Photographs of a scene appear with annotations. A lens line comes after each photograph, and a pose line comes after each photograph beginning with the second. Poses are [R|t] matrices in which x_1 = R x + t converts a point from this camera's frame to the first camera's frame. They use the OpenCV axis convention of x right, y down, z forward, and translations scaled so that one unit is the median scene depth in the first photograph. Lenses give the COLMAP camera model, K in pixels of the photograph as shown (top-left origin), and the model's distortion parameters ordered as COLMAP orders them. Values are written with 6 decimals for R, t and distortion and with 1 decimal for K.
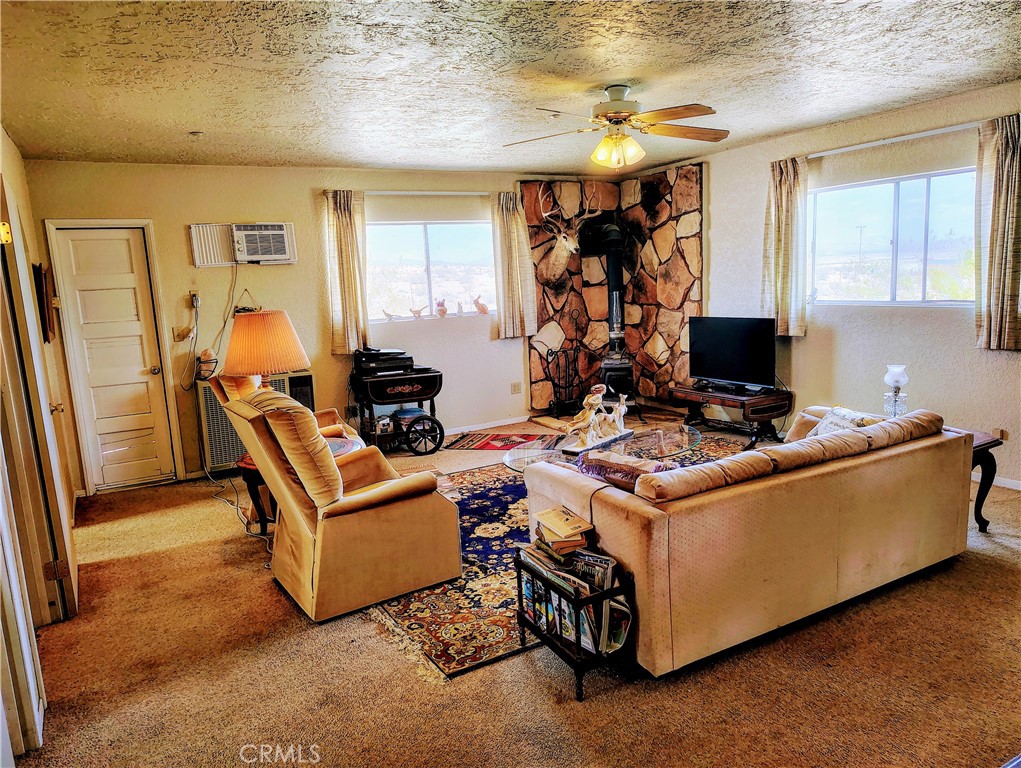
lens RADIAL K [[707.3, 0, 511.4], [0, 707.3, 394.5], [0, 0, 1]] dist [0.065594, -0.082272]
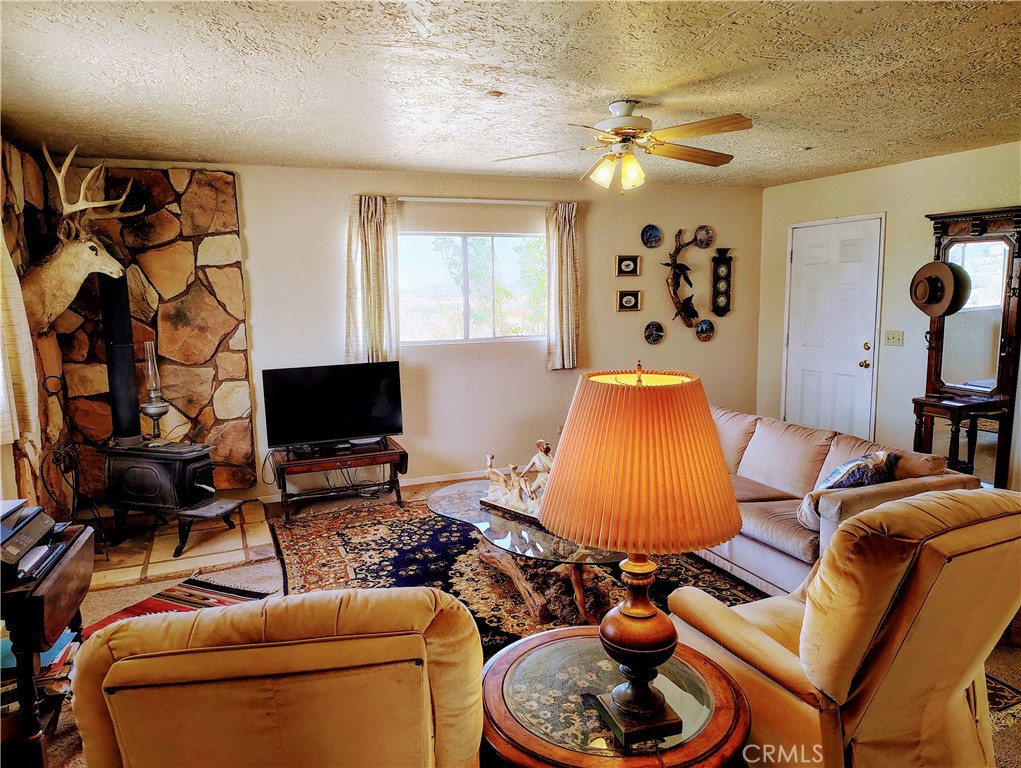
lens RADIAL K [[707.3, 0, 511.4], [0, 707.3, 394.5], [0, 0, 1]] dist [0.065594, -0.082272]
pose [[0.120984, -0.094901, 0.988108, -0.476320], [0.180351, 0.980954, 0.072131, -0.090270], [-0.976133, 0.169480, 0.135795, 0.636178]]
